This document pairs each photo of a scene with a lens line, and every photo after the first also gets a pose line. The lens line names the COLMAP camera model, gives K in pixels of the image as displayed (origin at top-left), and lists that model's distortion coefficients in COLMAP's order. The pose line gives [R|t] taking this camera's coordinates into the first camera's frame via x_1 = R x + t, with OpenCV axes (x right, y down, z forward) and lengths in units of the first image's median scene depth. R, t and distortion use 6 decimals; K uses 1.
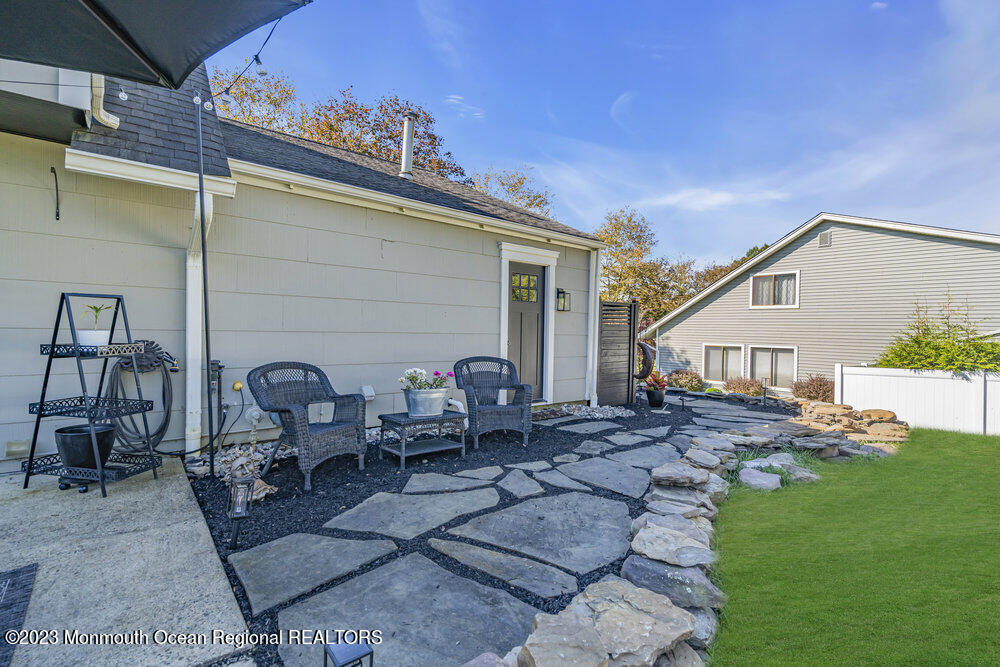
lens RADIAL K [[452.1, 0, 500.0], [0, 452.1, 333.5], [0, 0, 1]] dist [-0.012630, -0.000136]
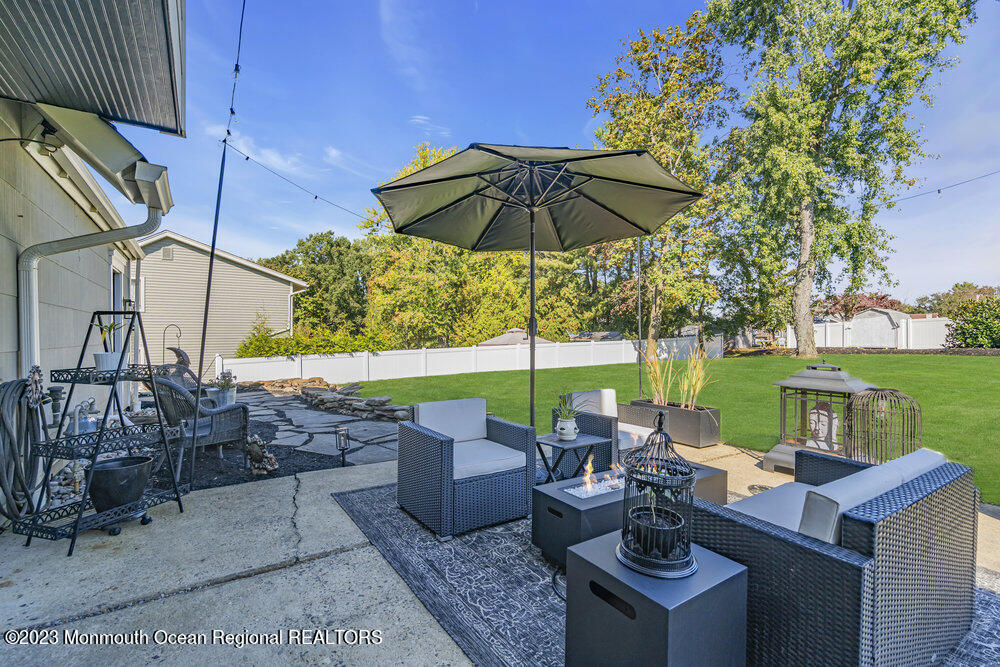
lens RADIAL K [[452.1, 0, 500.0], [0, 452.1, 333.5], [0, 0, 1]] dist [-0.012630, -0.000136]
pose [[0.096980, -0.016866, 0.995143, -0.573282], [0.014837, 0.999770, 0.015498, -0.013614], [-0.995176, 0.013261, 0.097208, 0.055490]]
